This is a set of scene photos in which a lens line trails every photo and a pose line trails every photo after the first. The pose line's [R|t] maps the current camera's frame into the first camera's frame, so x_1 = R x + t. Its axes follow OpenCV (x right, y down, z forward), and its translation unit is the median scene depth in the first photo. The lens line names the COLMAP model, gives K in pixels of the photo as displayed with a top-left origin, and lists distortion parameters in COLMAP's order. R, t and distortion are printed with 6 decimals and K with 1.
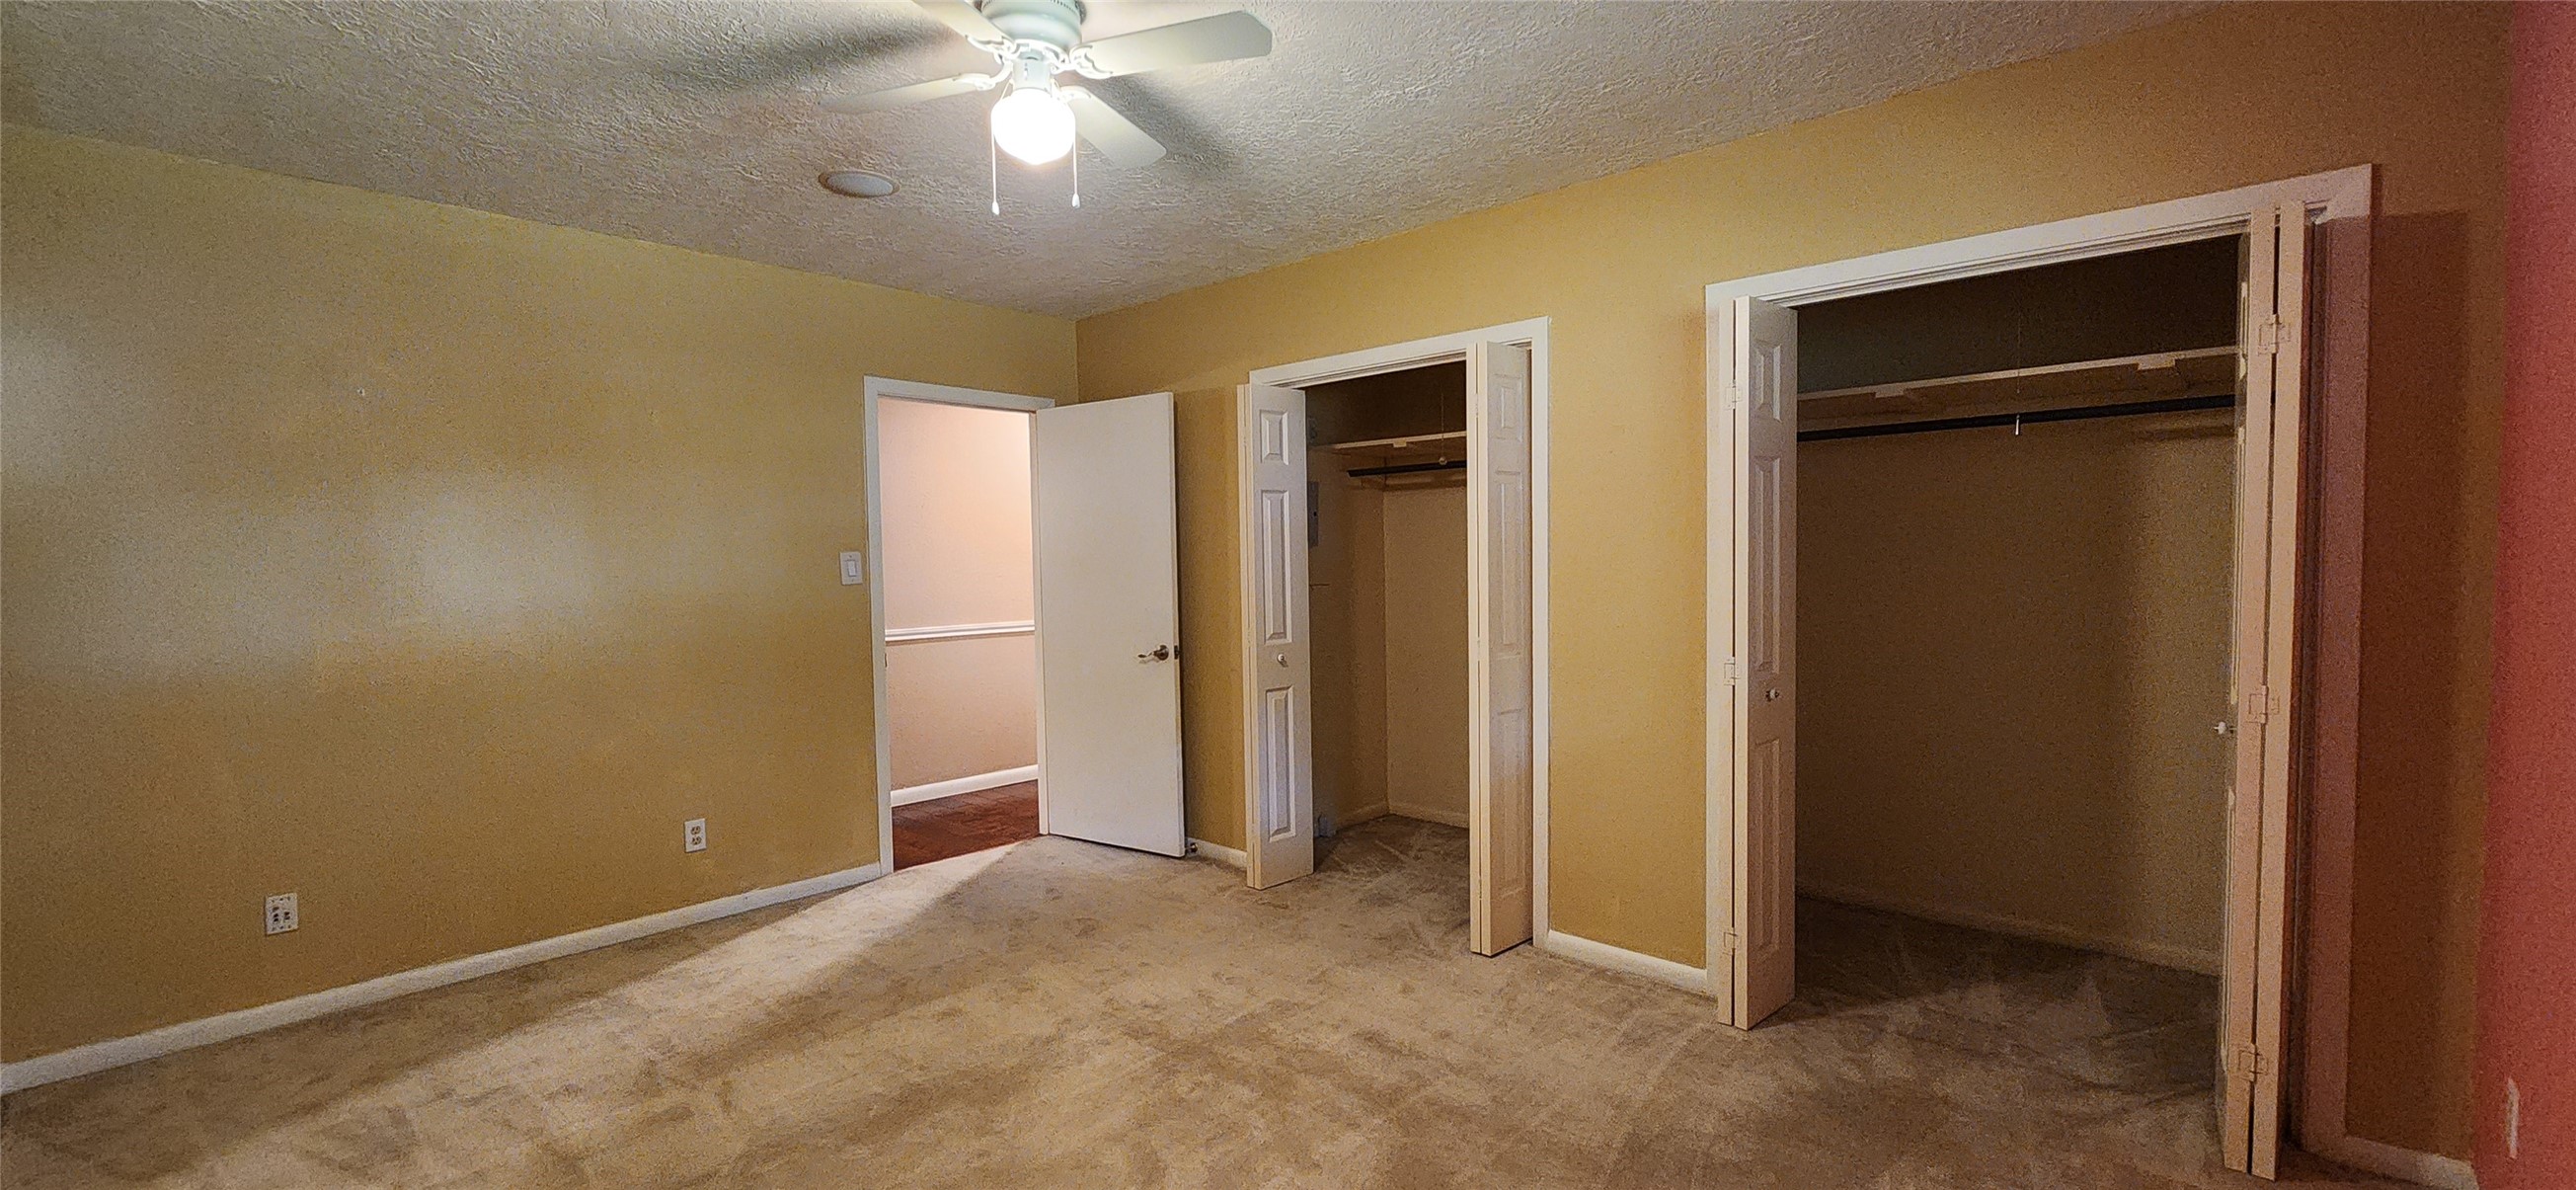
lens RADIAL K [[1053.5, 0, 1278.9], [0, 1053.5, 601.8], [0, 0, 1]] dist [0.001544, -0.000117]
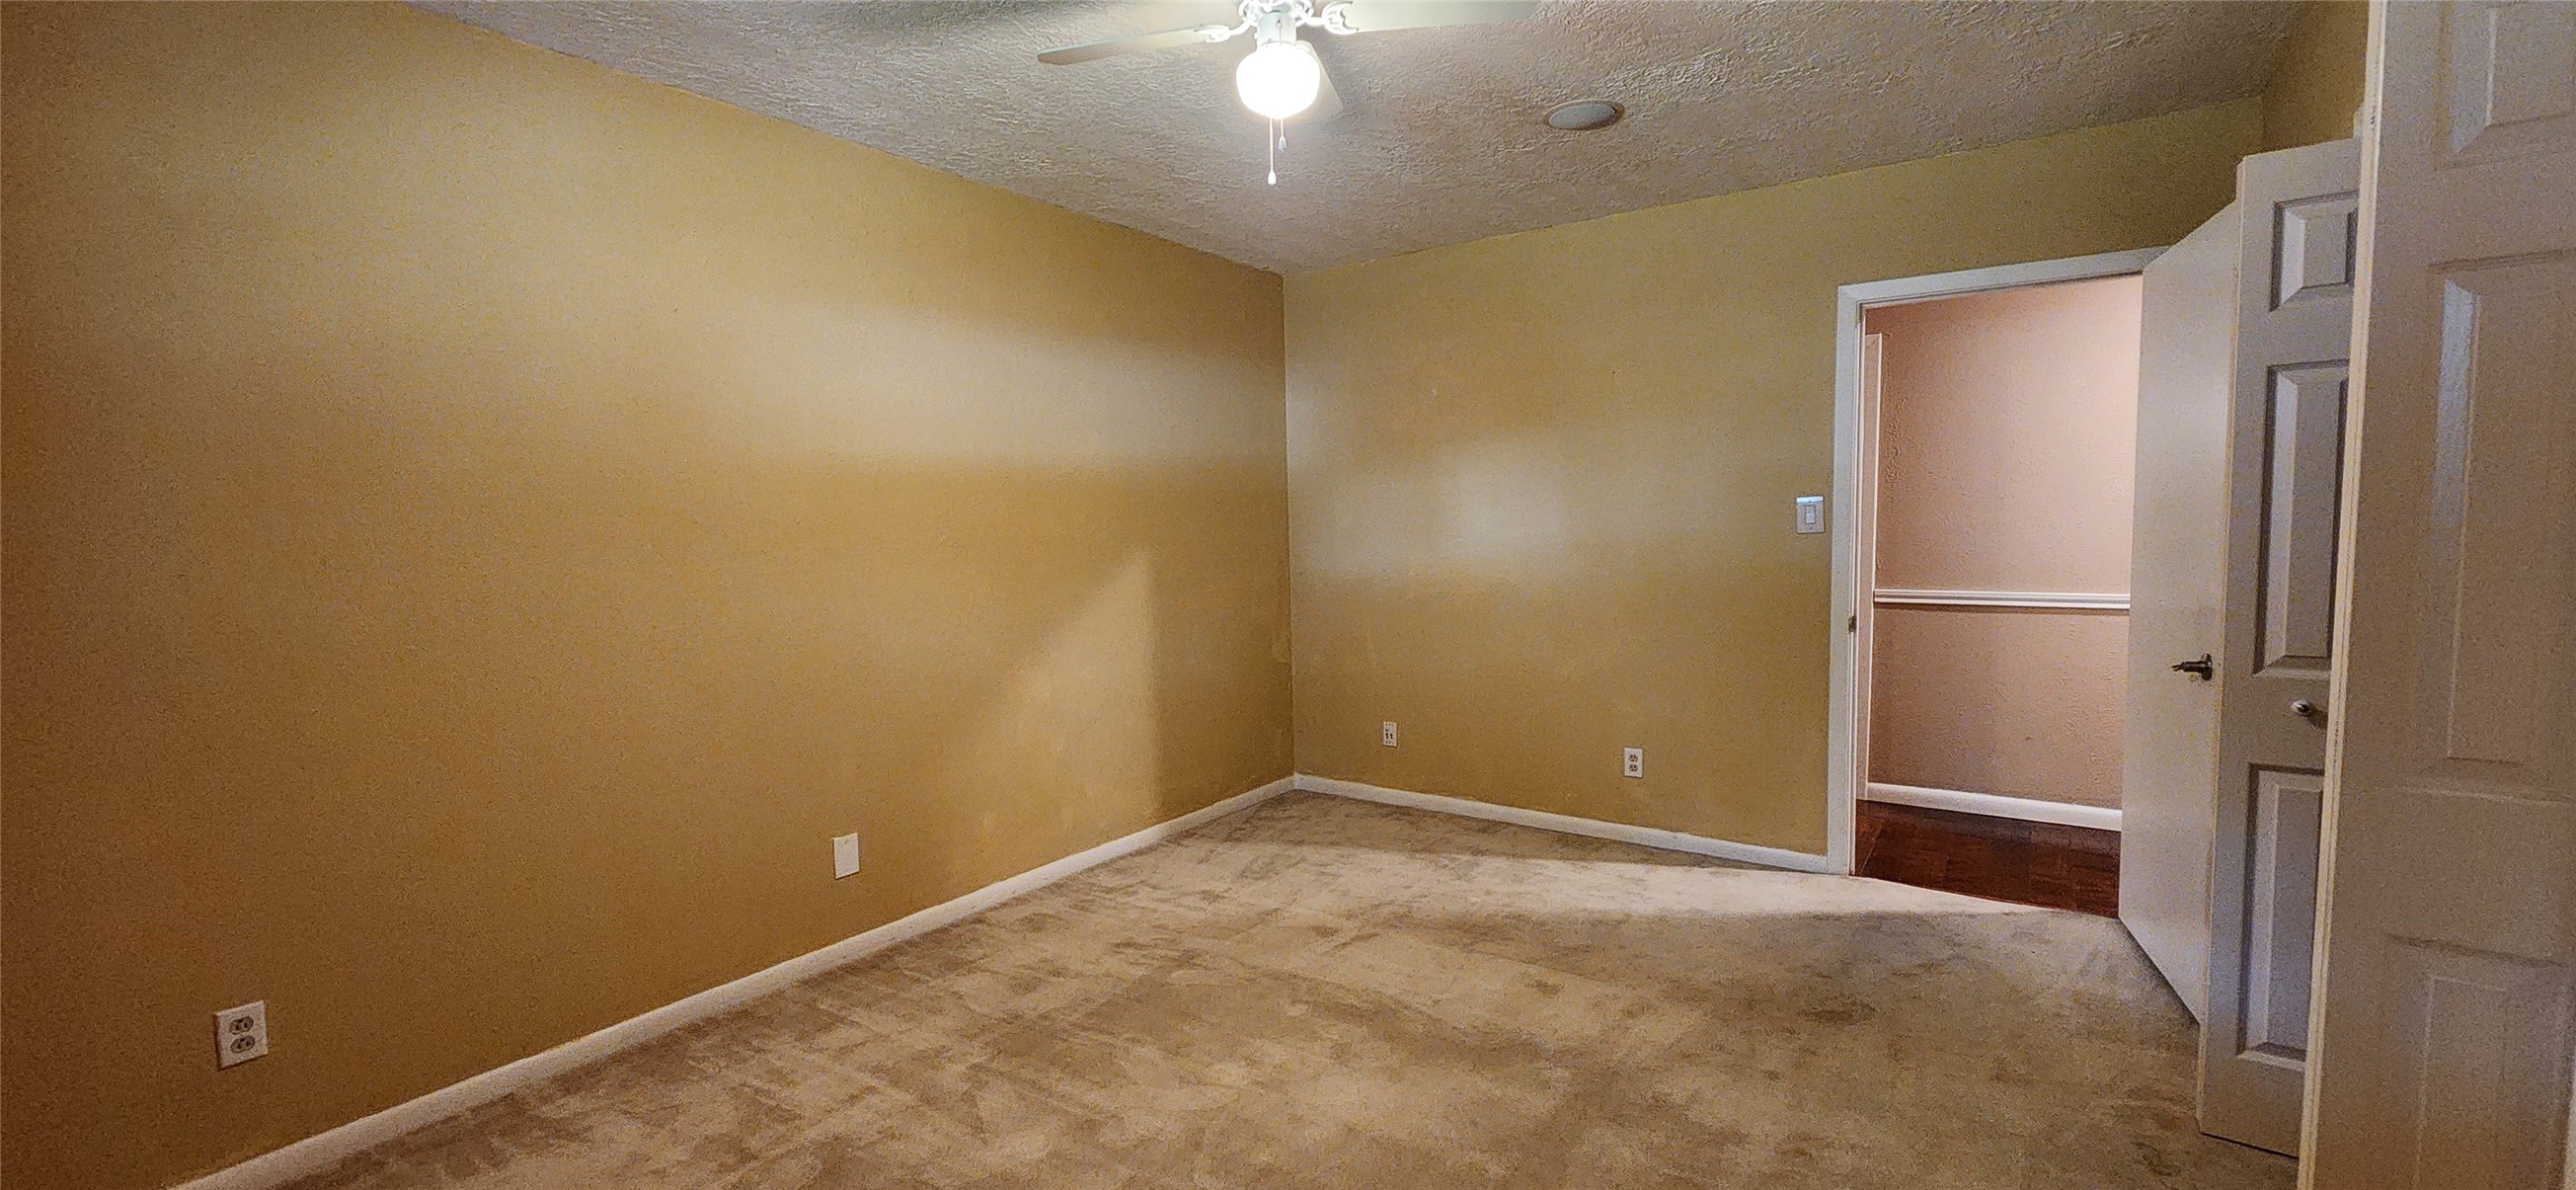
lens RADIAL K [[1053.5, 0, 1287.5], [0, 1053.5, 597.4], [0, 0, 1]] dist [0.001544, -0.000117]
pose [[0.119774, 0.085298, -0.989130, 0.481096], [-0.024557, 0.996252, 0.082939, -0.029333], [0.992497, 0.014356, 0.121419, 0.541408]]
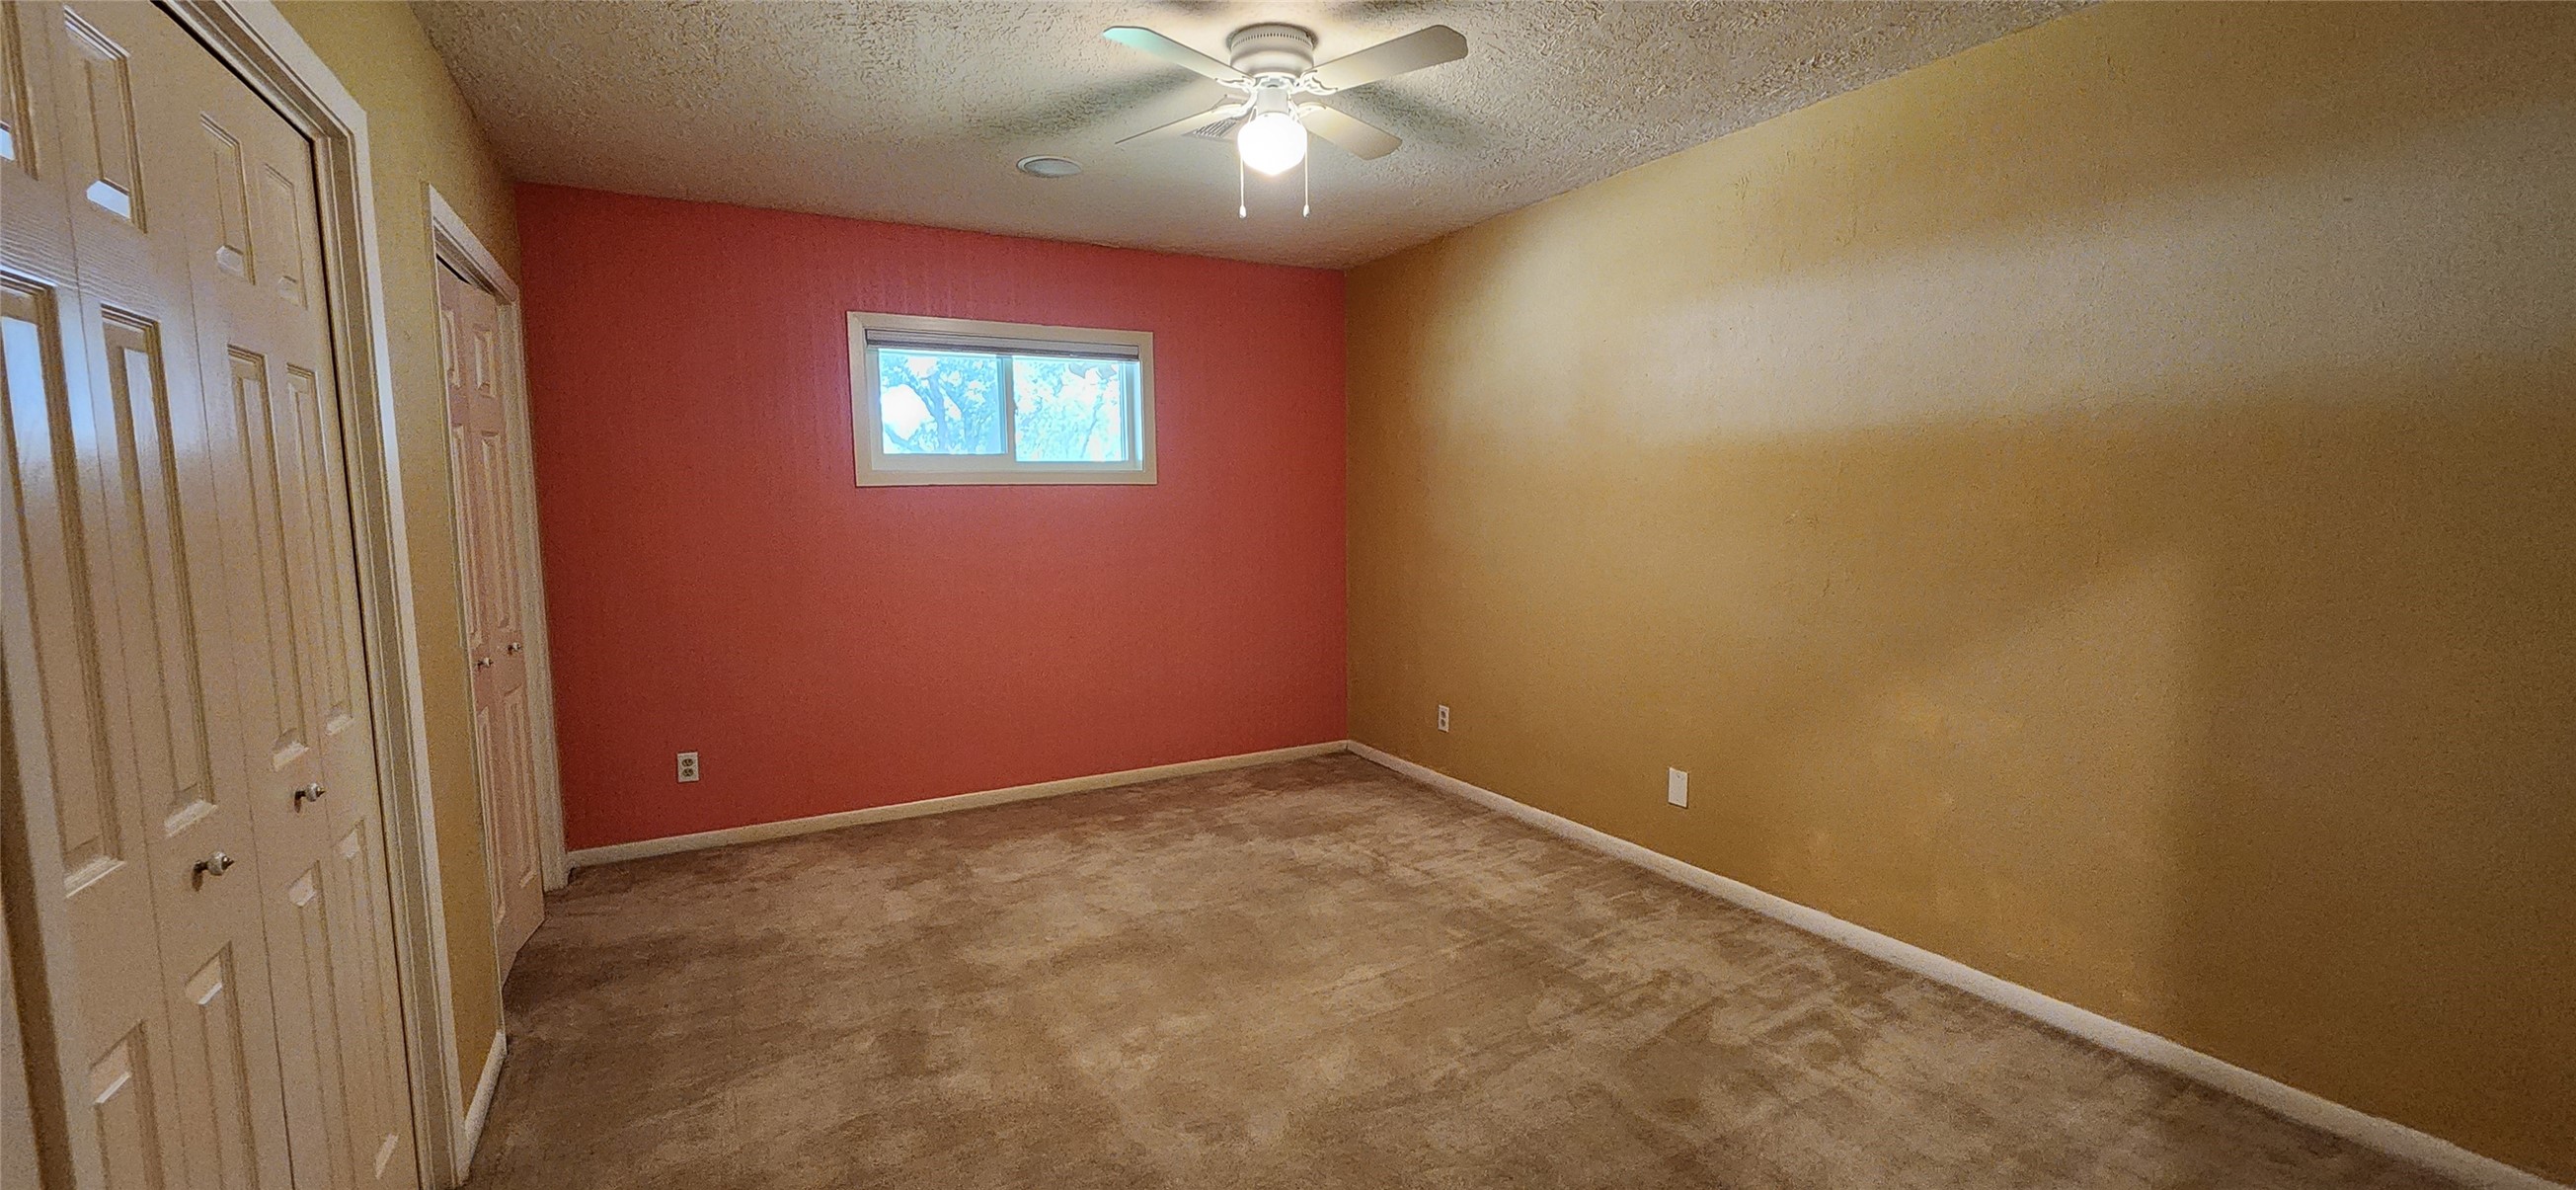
lens RADIAL K [[1053.5, 0, 1294.2], [0, 1053.5, 599.2], [0, 0, 1]] dist [0.001544, -0.000117]
pose [[-0.944916, -0.008243, 0.327209, -0.385059], [0.036376, 0.990845, 0.130010, -0.053158], [-0.325285, 0.134751, -0.935966, 1.308232]]
